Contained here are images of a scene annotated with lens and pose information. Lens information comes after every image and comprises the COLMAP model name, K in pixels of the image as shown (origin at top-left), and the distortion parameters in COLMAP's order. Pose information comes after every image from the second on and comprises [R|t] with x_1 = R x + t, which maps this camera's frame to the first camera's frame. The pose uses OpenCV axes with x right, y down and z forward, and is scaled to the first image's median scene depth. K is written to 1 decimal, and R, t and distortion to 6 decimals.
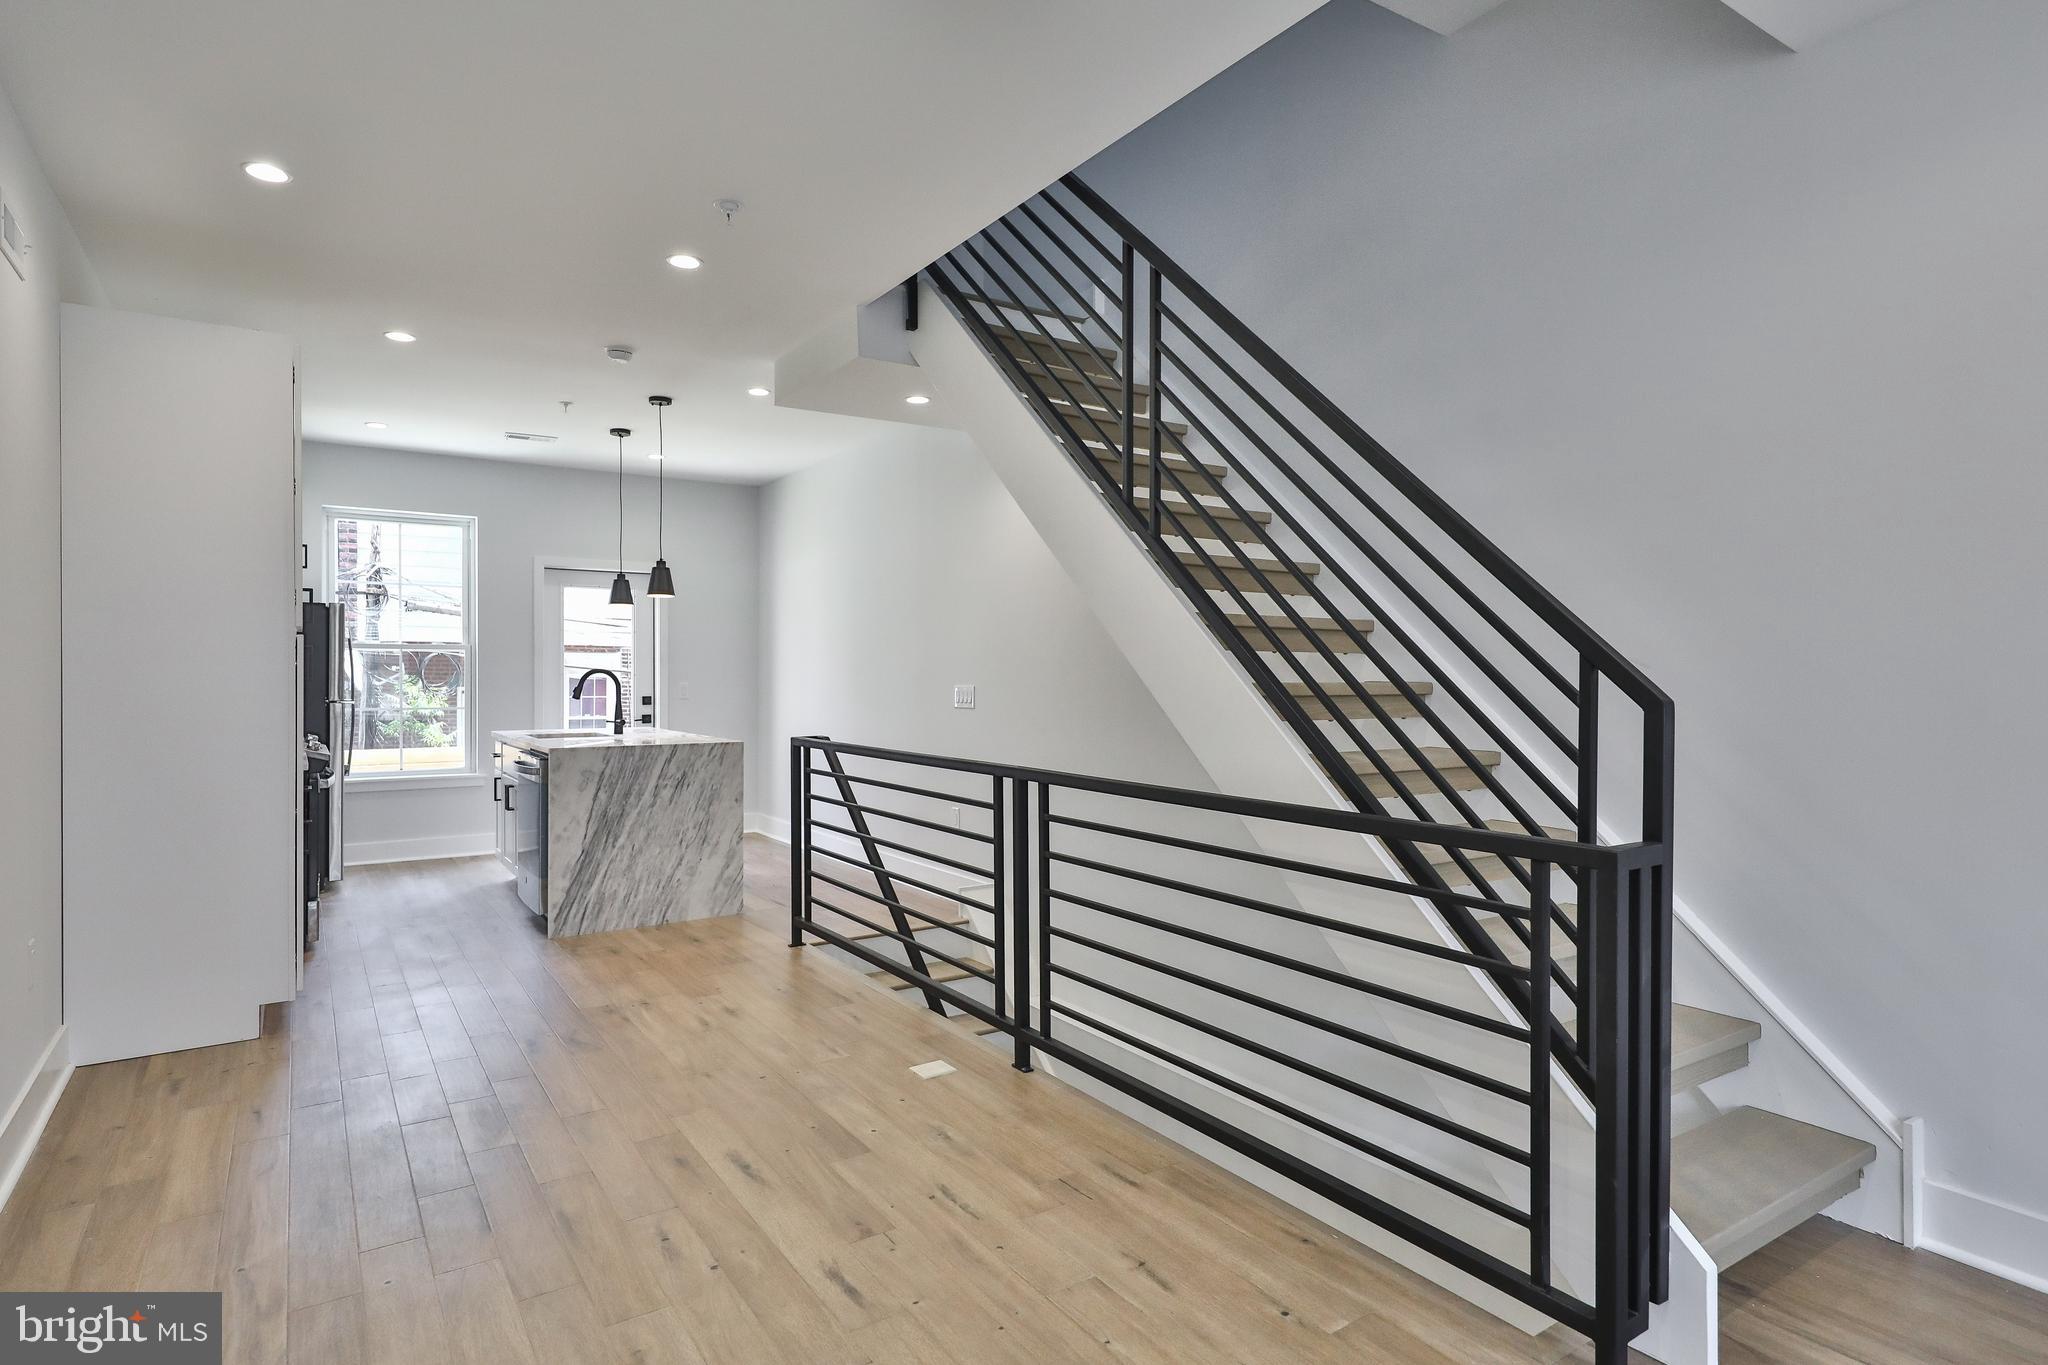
lens RADIAL K [[1113.3, 0, 1030.2], [0, 1113.3, 677.8], [0, 0, 1]] dist [0.011306, 0.000792]
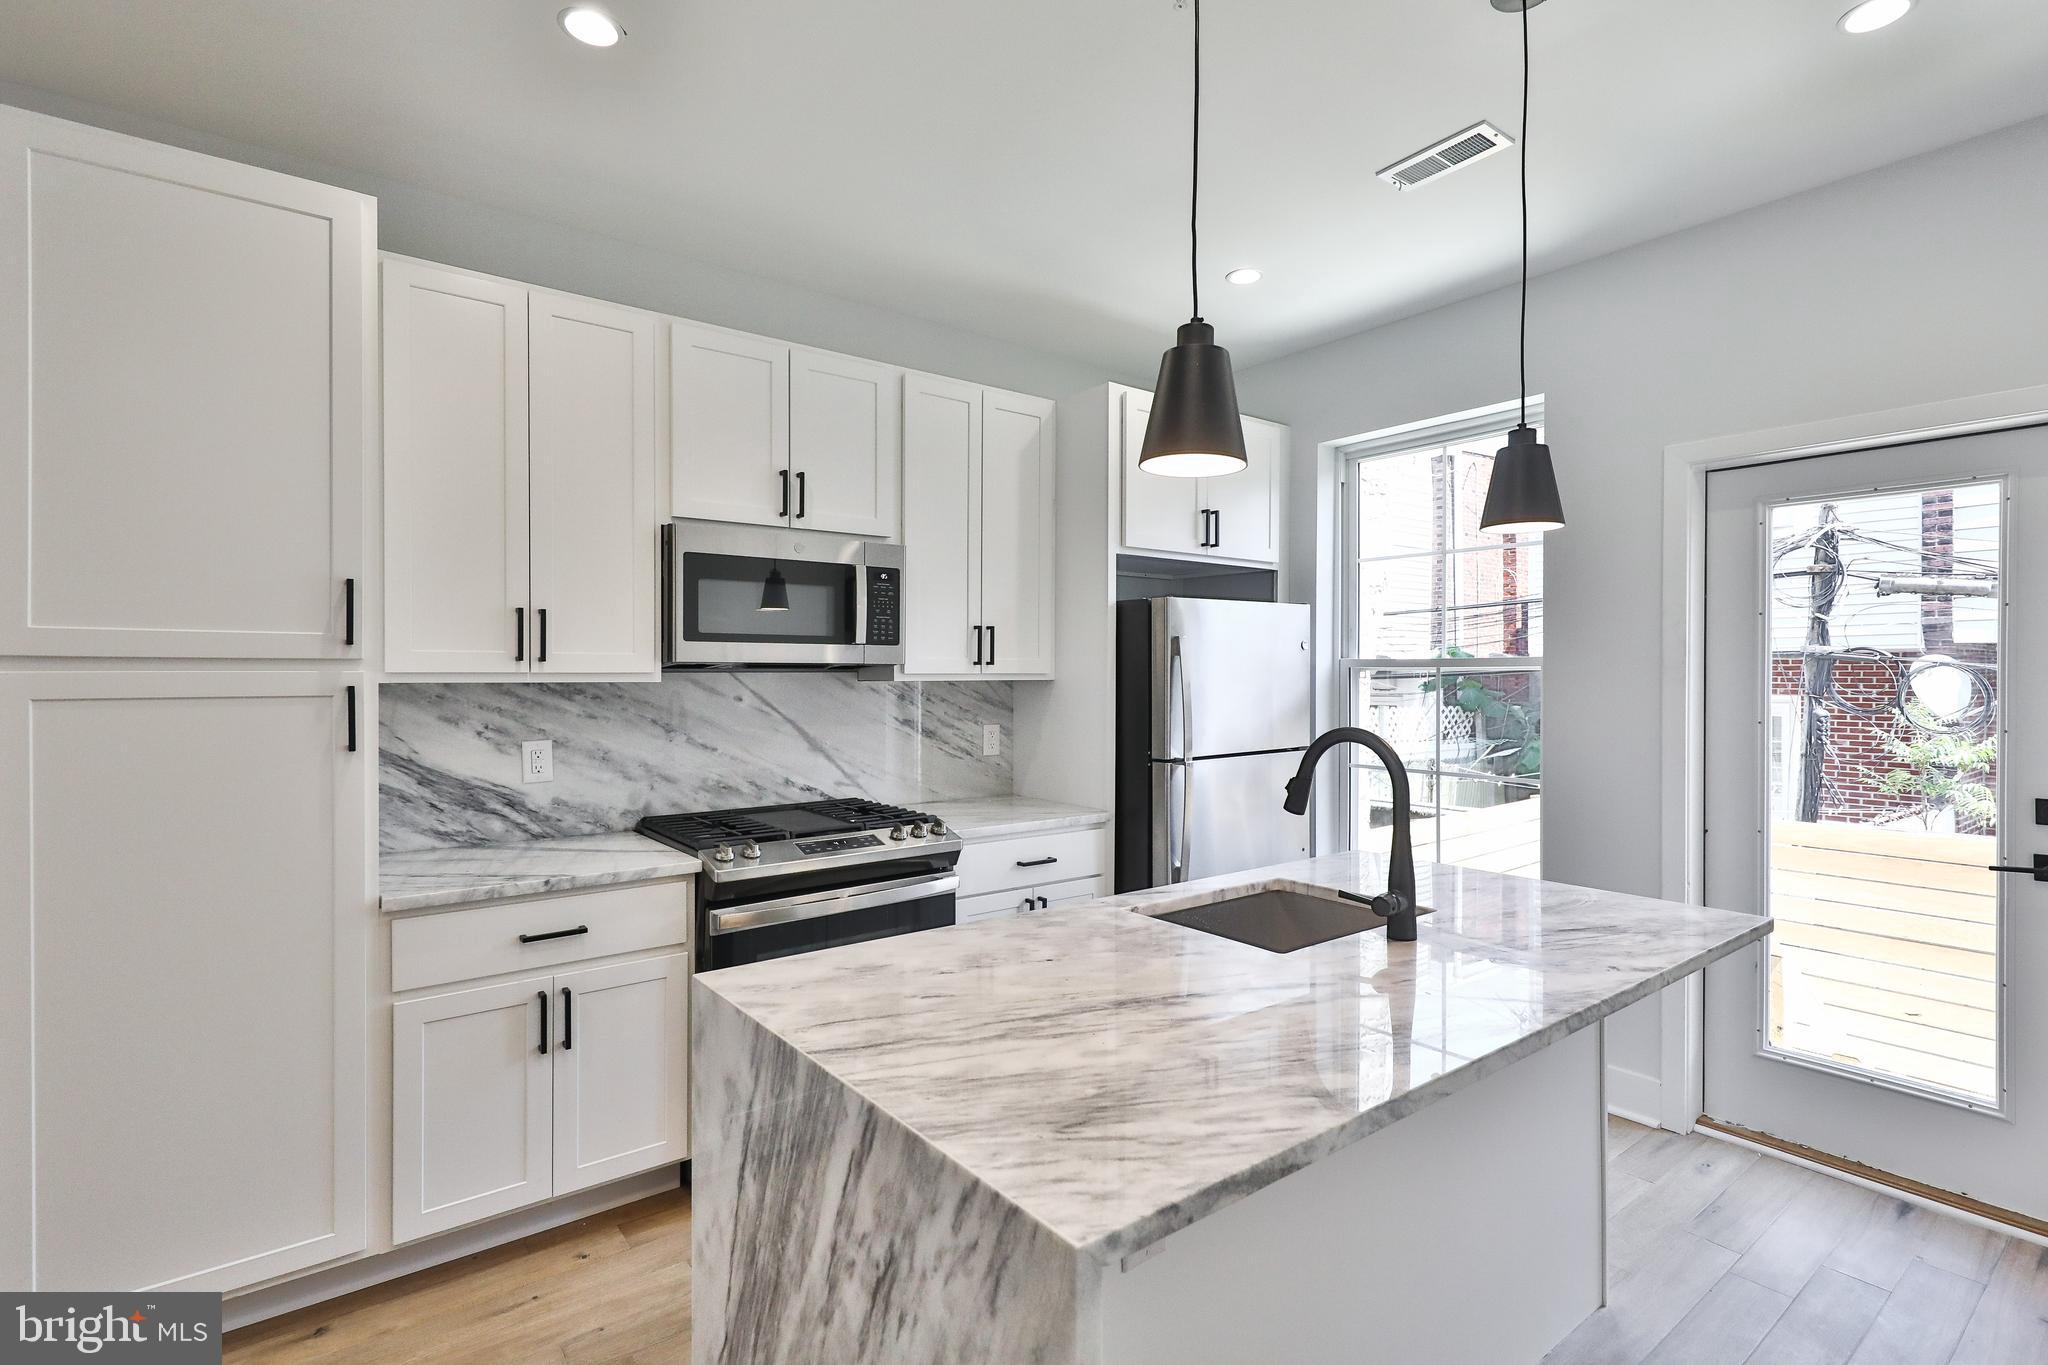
lens RADIAL K [[972.5, 0, 1030.3], [0, 972.5, 676.4], [0, 0, 1]] dist [0.011438, -0.000383]
pose [[0.074249, 0.000883, -0.997239, -0.123318], [-0.005874, 0.999983, 0.000448, -0.027703], [0.997222, 0.005825, 0.074253, 1.049787]]
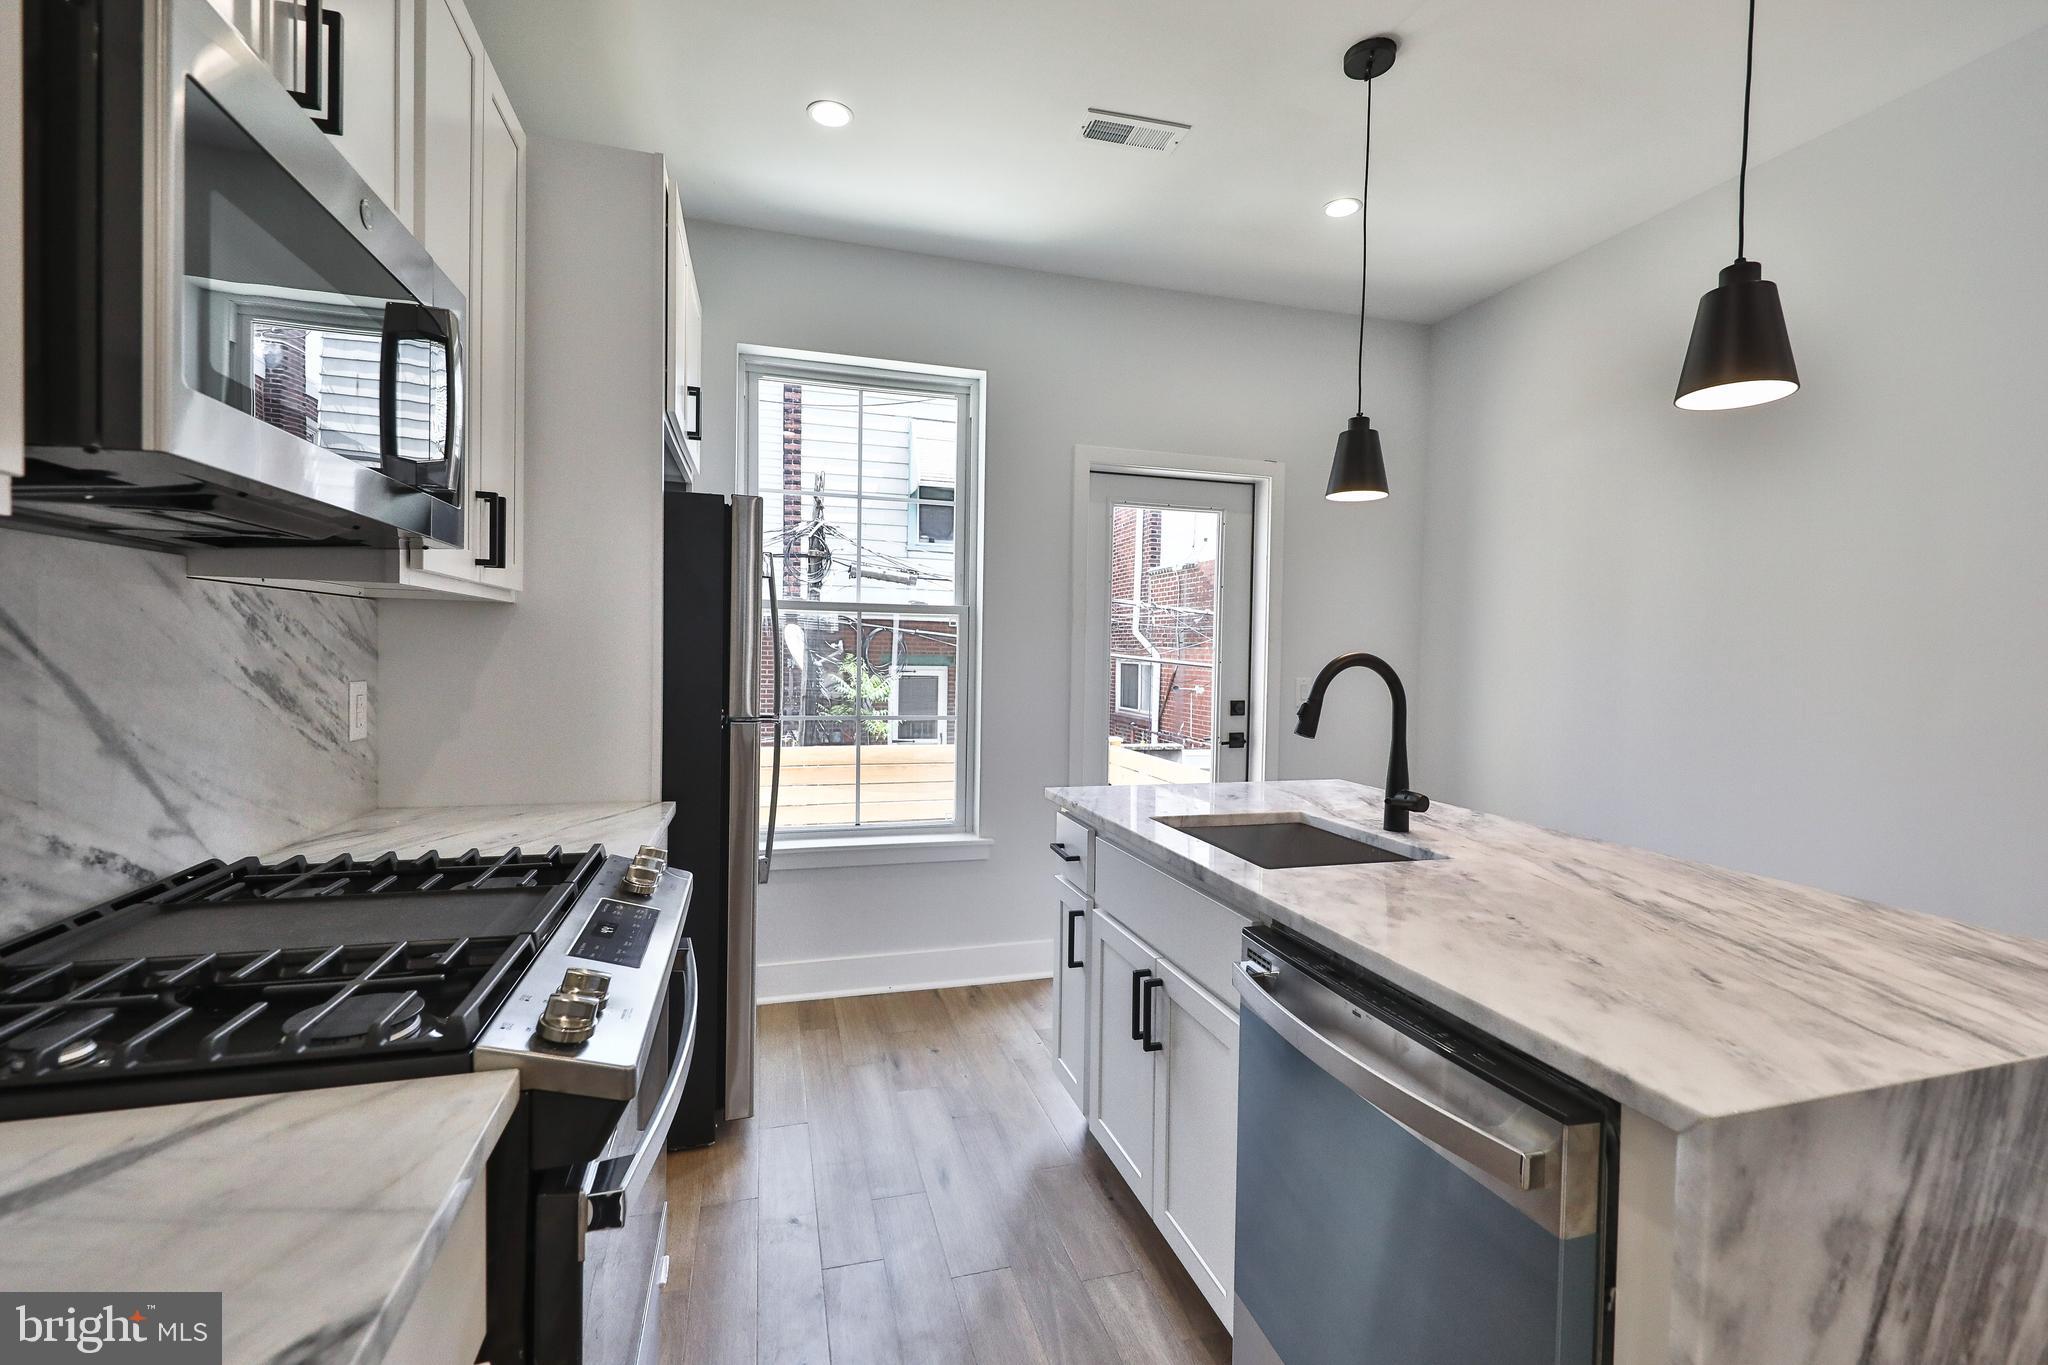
lens RADIAL K [[912.4, 0, 1043.2], [0, 912.4, 675.1], [0, 0, 1]] dist [0.024243, -0.010823]
pose [[0.959426, 0.022117, -0.281093, -0.477477], [-0.017285, 0.999657, 0.019658, -0.006299], [0.281432, -0.014002, 0.959479, 0.810396]]
